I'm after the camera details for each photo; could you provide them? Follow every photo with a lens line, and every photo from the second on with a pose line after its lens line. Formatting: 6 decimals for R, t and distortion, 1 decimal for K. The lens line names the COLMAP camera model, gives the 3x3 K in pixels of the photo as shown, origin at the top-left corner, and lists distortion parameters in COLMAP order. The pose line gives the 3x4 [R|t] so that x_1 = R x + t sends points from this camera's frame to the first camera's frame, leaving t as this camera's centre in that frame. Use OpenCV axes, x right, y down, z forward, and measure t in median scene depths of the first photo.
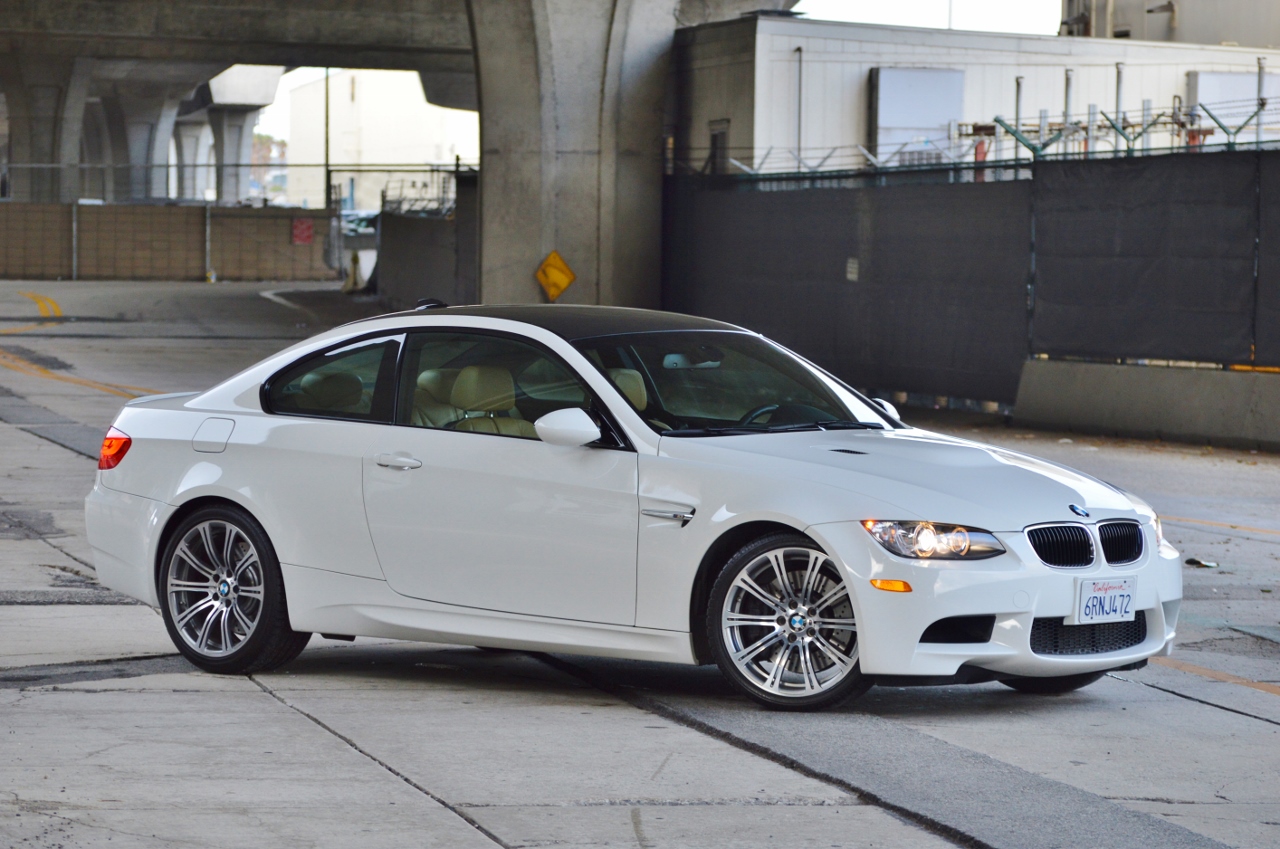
lens RADIAL K [[5332.2, 0, 591.8], [0, 5332.2, 417.8], [0, 0, 1]] dist [0.483935, 0.000000]
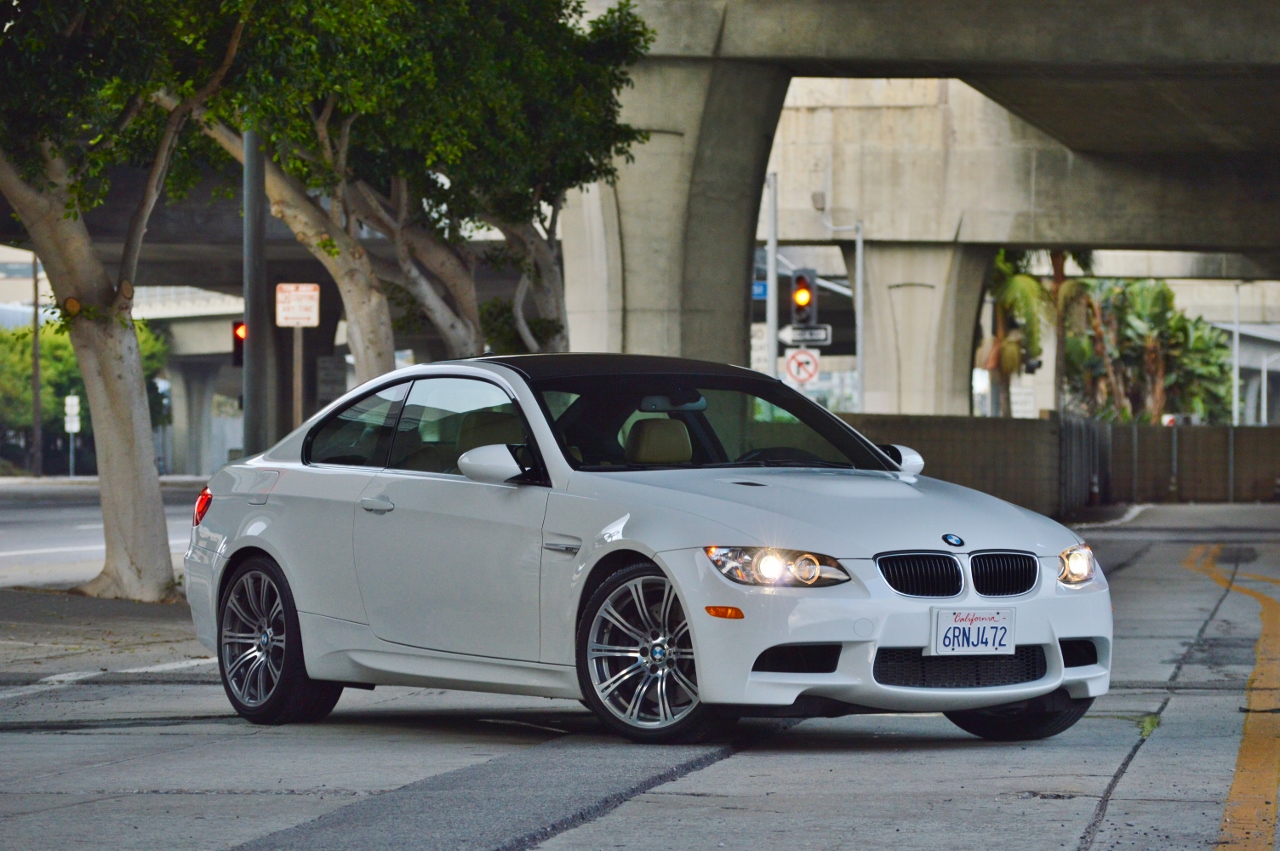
lens RADIAL K [[5342.5, 0, 634.6], [0, 5342.5, 439.0], [0, 0, 1]] dist [0.601106, 0.000000]
pose [[0.959515, -0.010431, -0.281463, 0.081491], [-0.001316, 0.999137, -0.041514, 0.010400], [0.281654, 0.040204, 0.958674, 0.014116]]
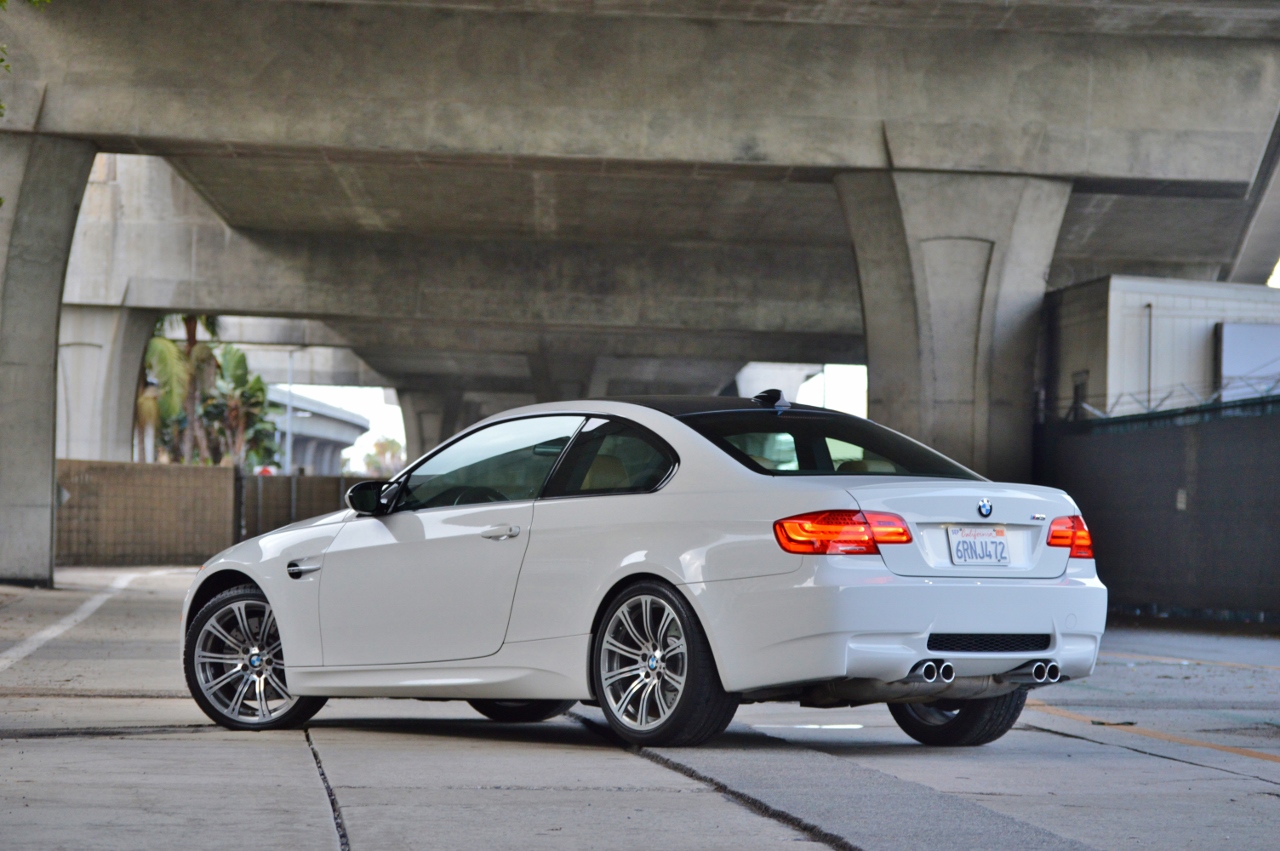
lens RADIAL K [[4834.5, 0, 635.0], [0, 4834.5, 416.3], [0, 0, 1]] dist [0.420924, 0.000000]
pose [[0.995512, 0.001956, -0.094616, 0.028047], [-0.007393, 0.998338, -0.057148, 0.011398], [0.094347, 0.057591, 0.993872, 0.002155]]
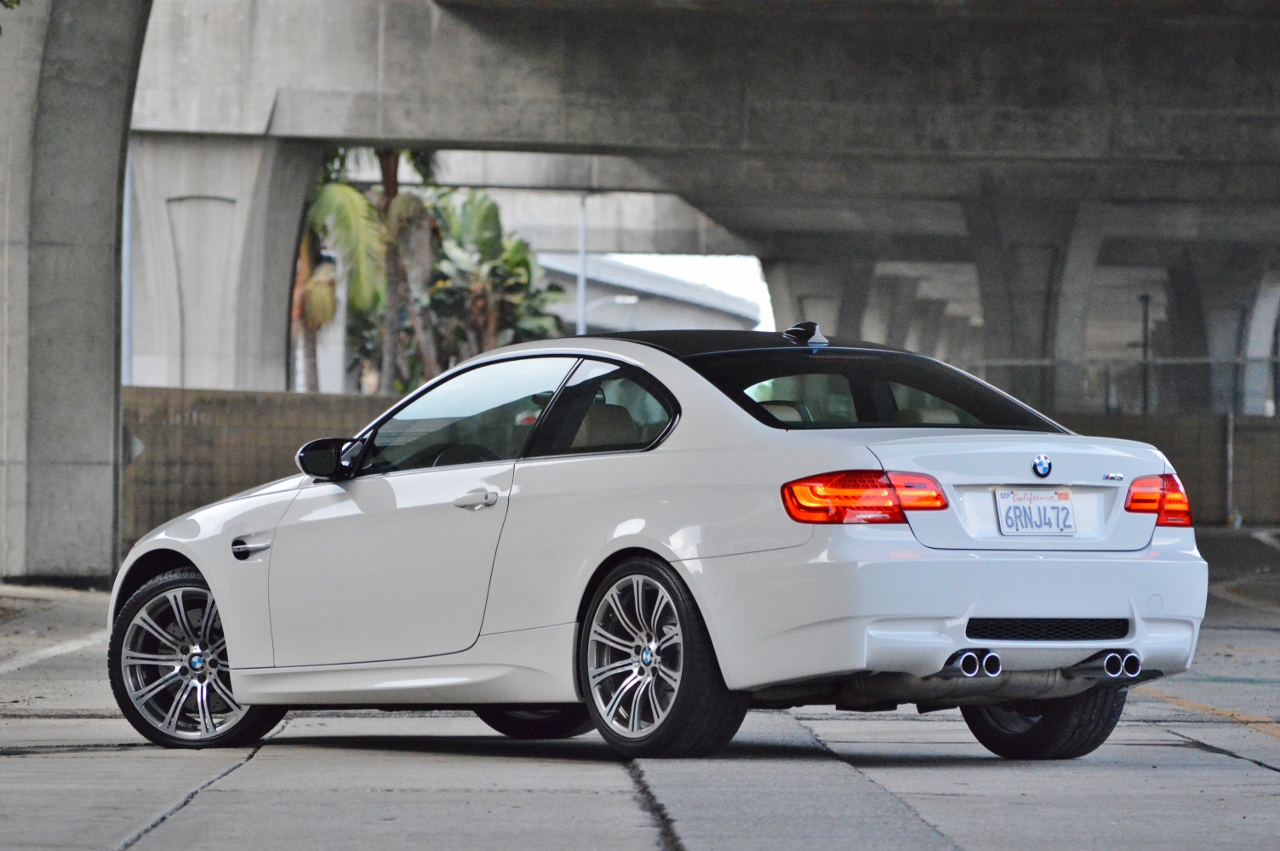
lens RADIAL K [[8275.1, 0, 645.9], [0, 8275.1, 422.4], [0, 0, 1]] dist [1.736755, 0.000000]
pose [[0.987078, -0.005126, -0.160159, 0.063935], [-0.001640, 0.999113, -0.042089, 0.014914], [0.160233, 0.041808, 0.986194, -0.104048]]
